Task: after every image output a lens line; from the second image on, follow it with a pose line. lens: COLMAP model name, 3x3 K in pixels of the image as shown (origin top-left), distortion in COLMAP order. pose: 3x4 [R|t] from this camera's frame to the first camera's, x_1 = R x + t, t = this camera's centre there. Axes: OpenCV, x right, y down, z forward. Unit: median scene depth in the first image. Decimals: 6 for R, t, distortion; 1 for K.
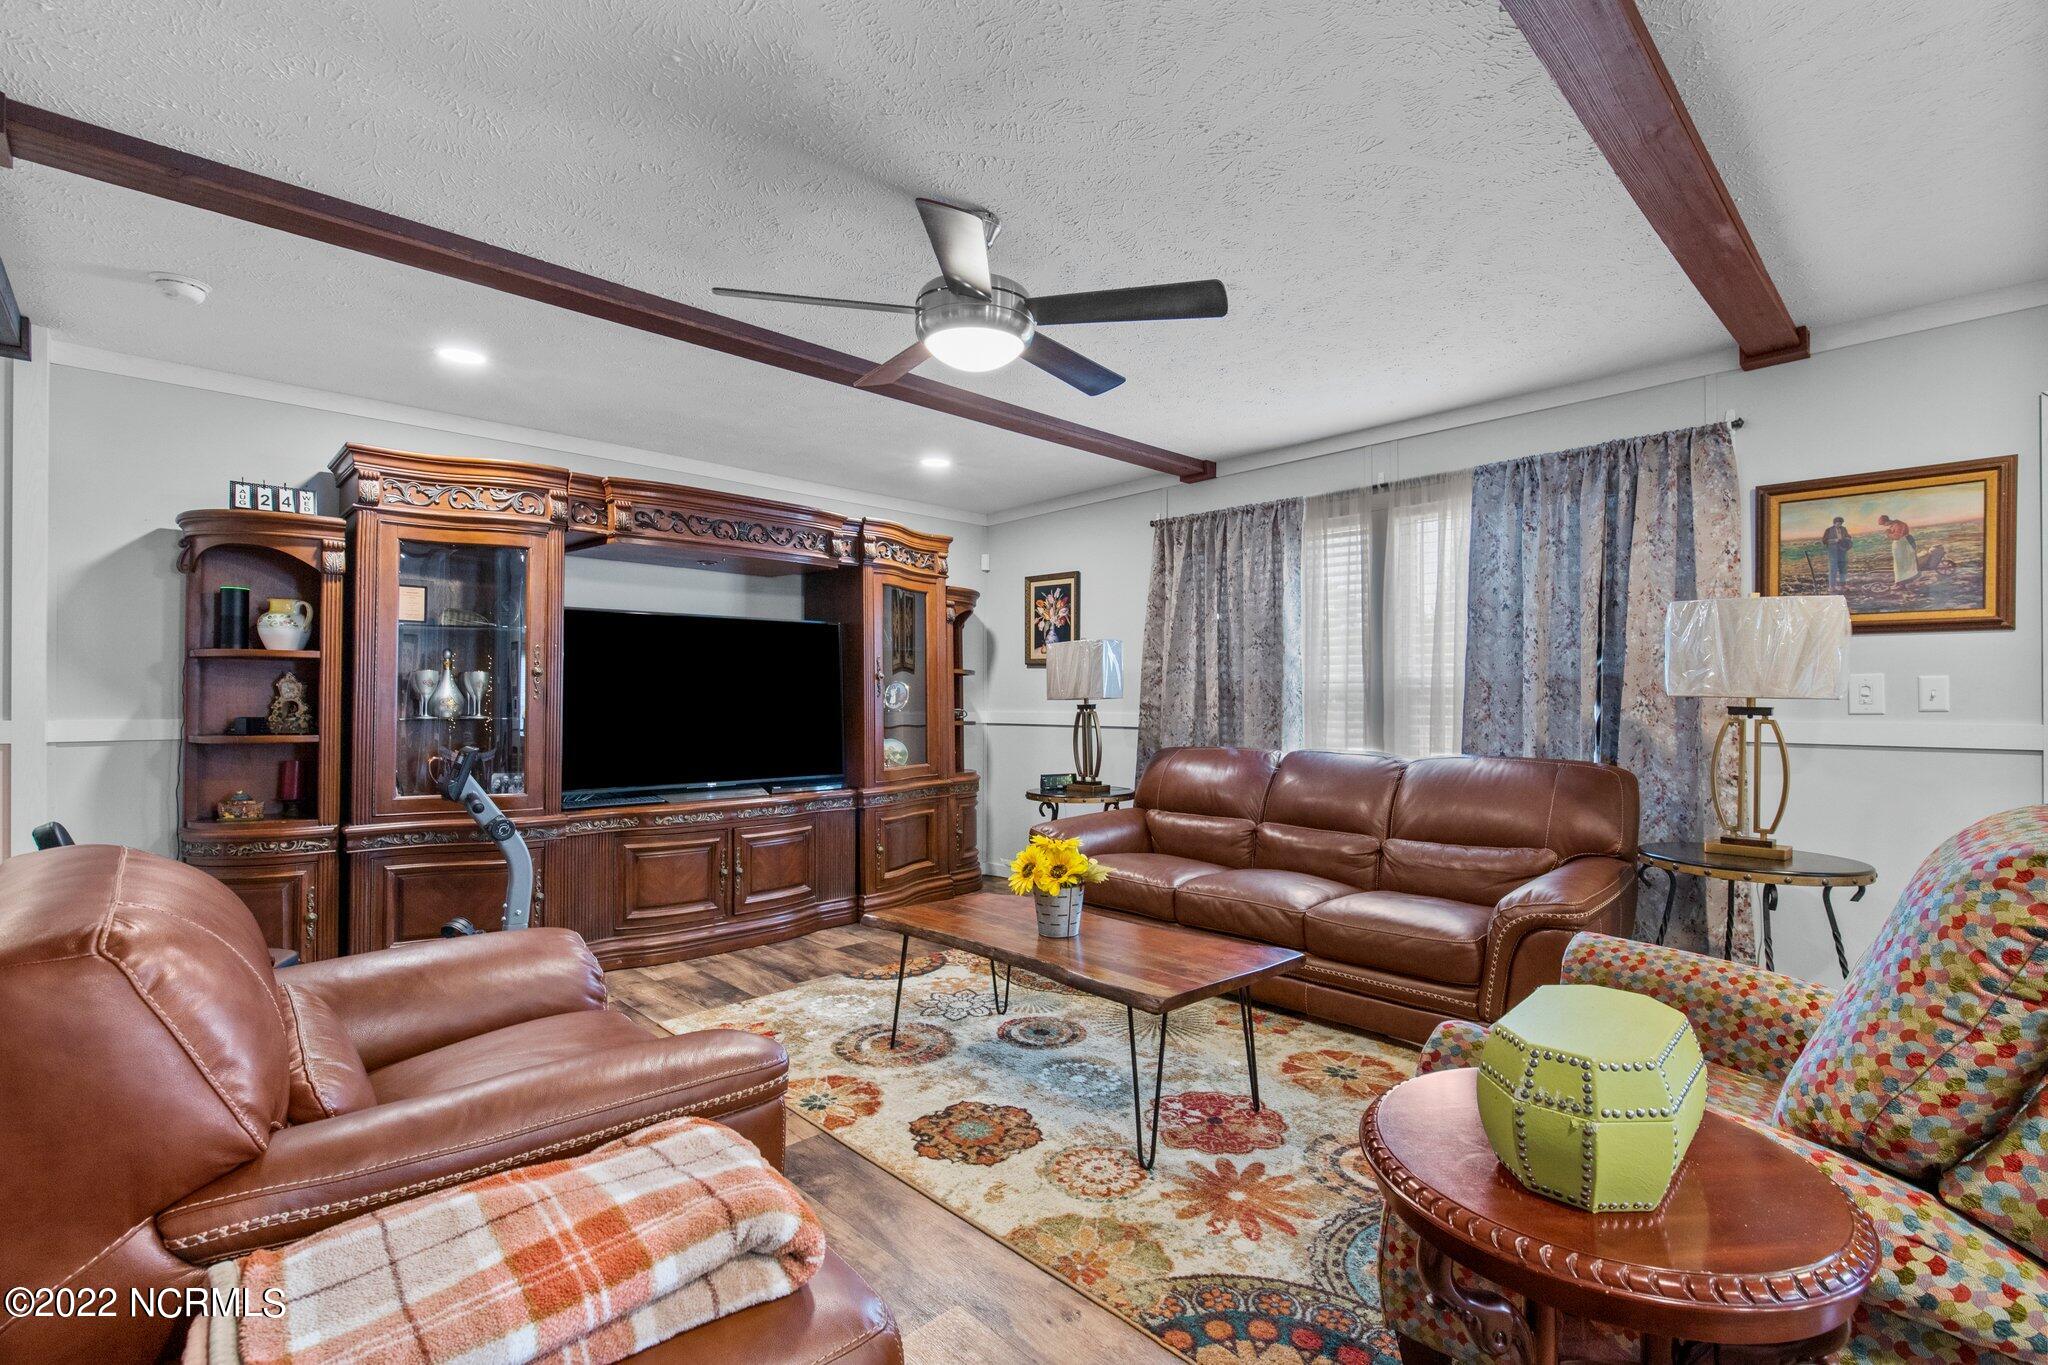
lens RADIAL K [[938.7, 0, 1033.5], [0, 938.7, 689.3], [0, 0, 1]] dist [0.003047, 0.000193]
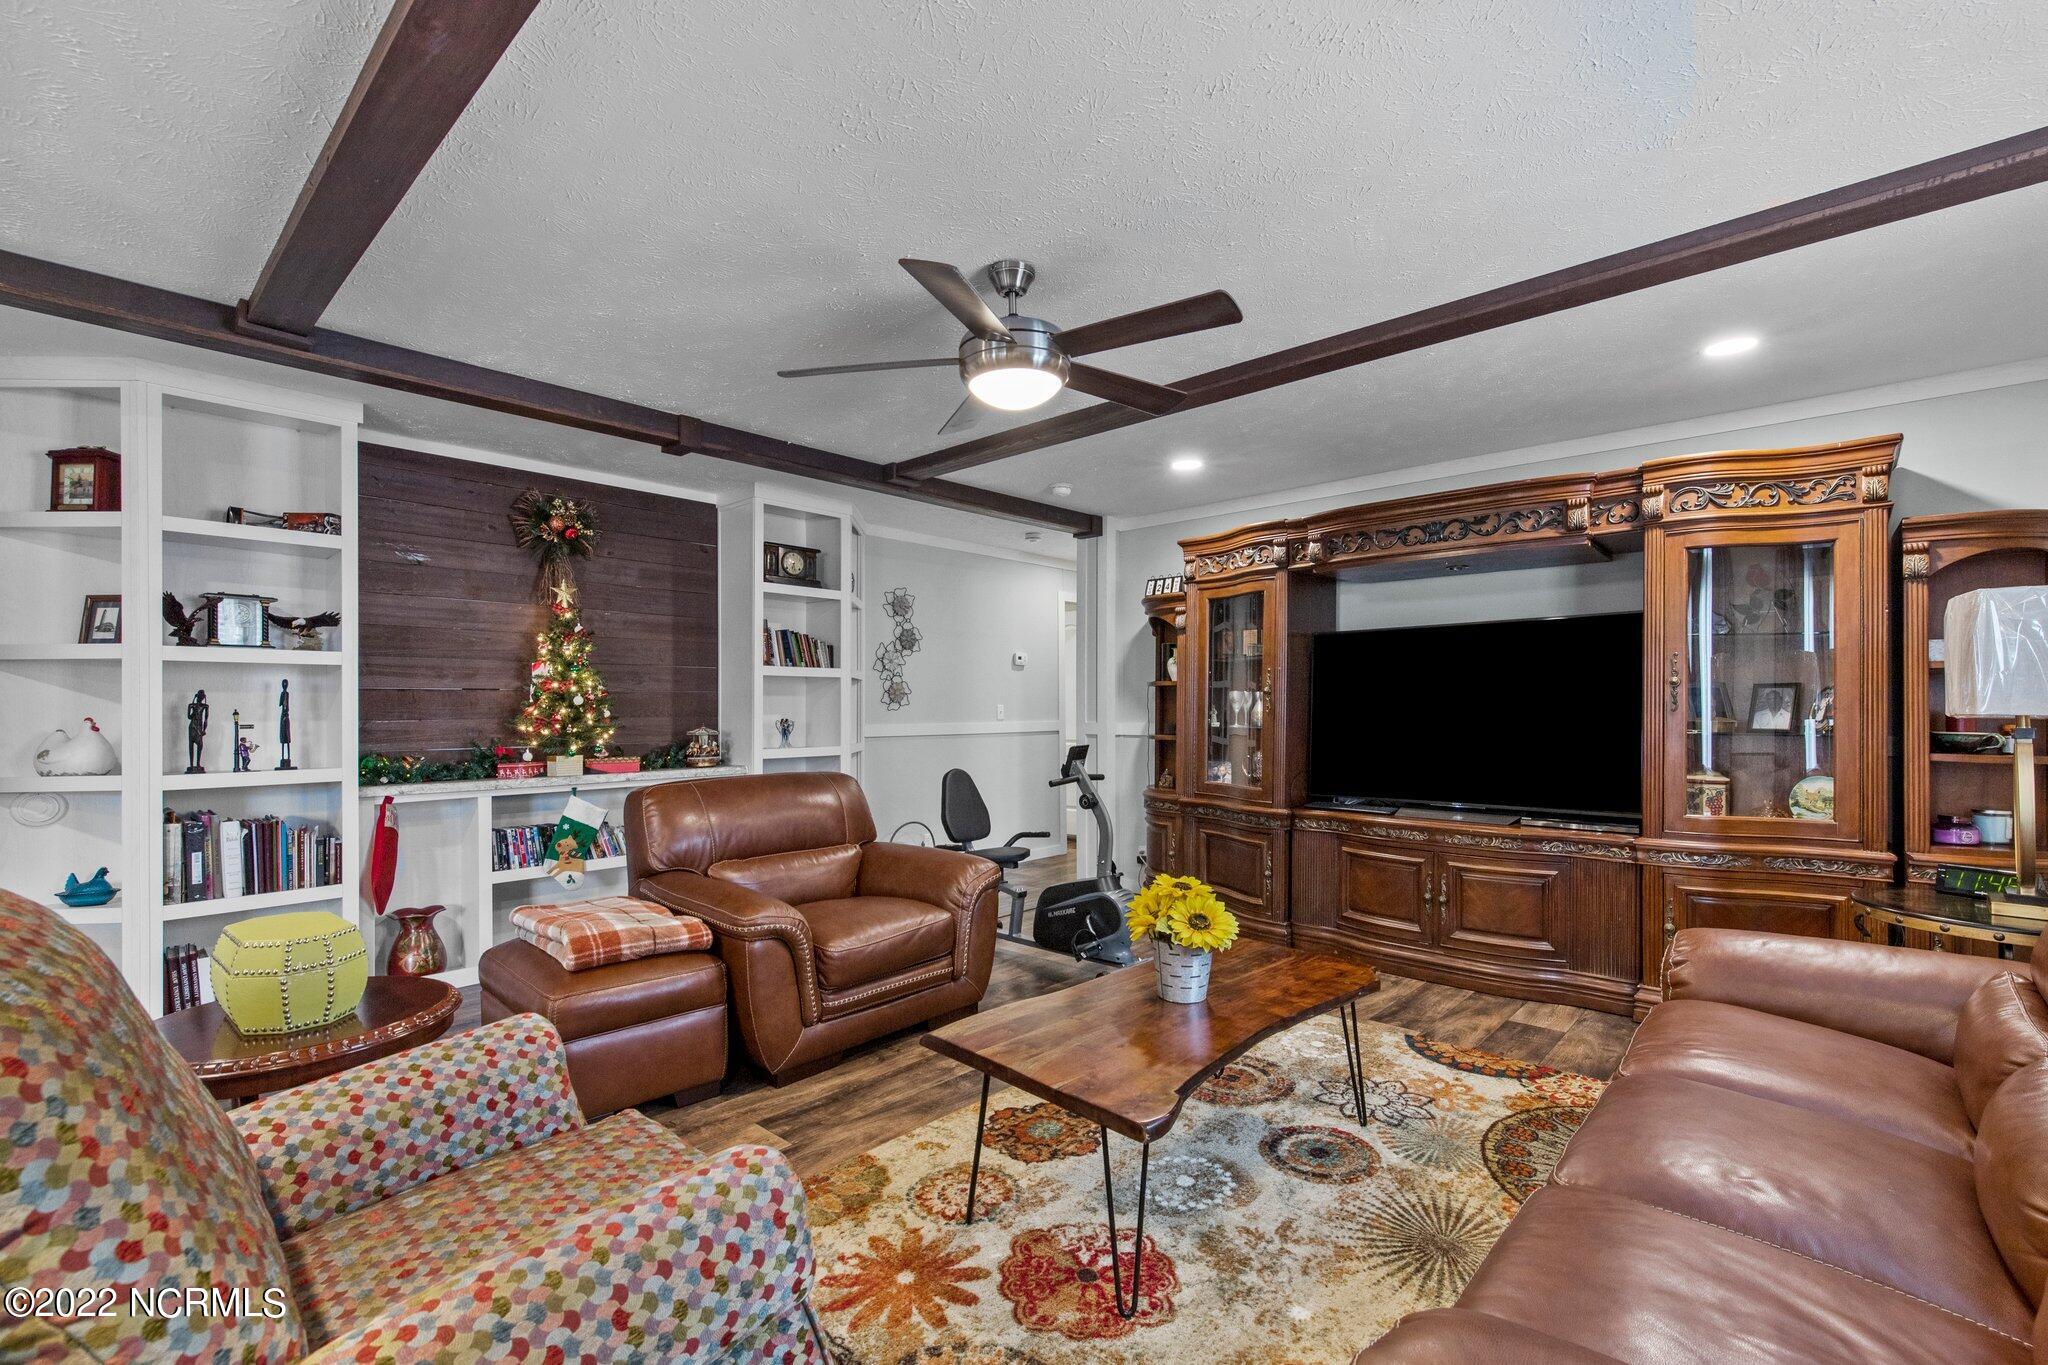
lens RADIAL K [[894.1, 0, 1027.8], [0, 894.1, 702.5], [0, 0, 1]] dist [-0.000841, 0.000086]
pose [[0.047608, -0.006614, -0.998844, 0.539740], [0.010278, 0.999928, -0.006132, 0.000768], [0.998813, -0.009975, 0.047672, 0.545181]]
